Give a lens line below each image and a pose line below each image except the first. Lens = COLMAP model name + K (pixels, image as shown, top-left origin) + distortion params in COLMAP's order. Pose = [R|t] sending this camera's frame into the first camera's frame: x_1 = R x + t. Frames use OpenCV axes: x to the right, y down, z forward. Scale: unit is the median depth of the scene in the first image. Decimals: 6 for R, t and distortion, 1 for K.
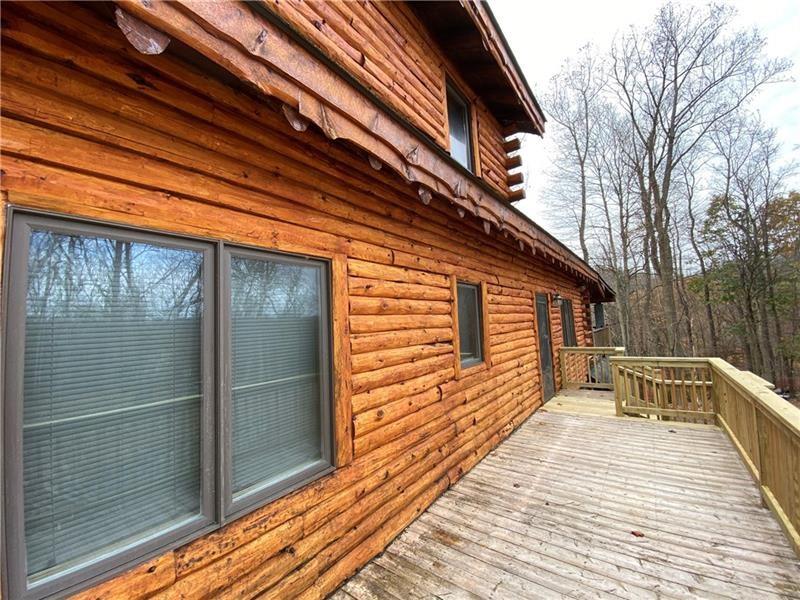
lens RADIAL K [[321.6, 0, 400.0], [0, 321.6, 300.0], [0, 0, 1]] dist [0.021006, -0.022466]
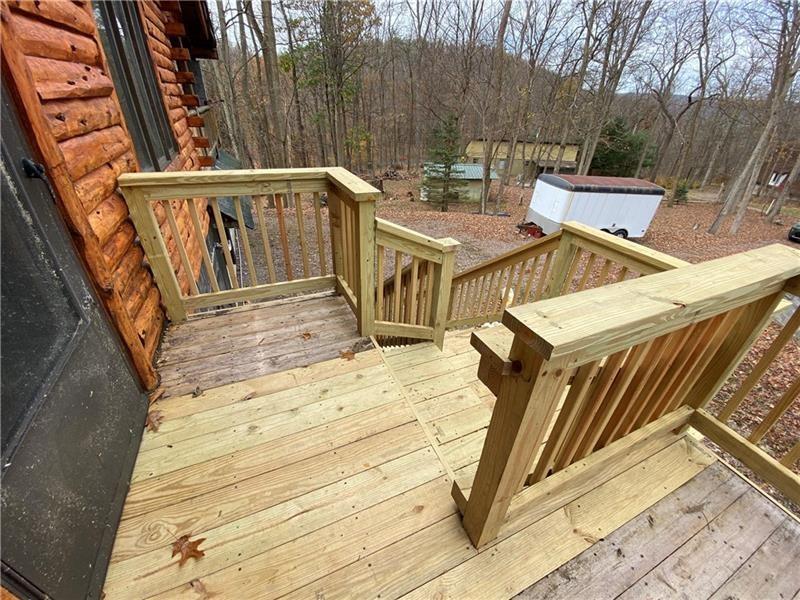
lens RADIAL K [[321.6, 0, 400.0], [0, 321.6, 300.0], [0, 0, 1]] dist [0.021006, -0.022466]
pose [[0.475962, -0.394308, 0.786118, 0.859965], [-0.138192, 0.849223, 0.509631, 0.175829], [-0.868541, -0.351200, 0.349707, 1.639717]]
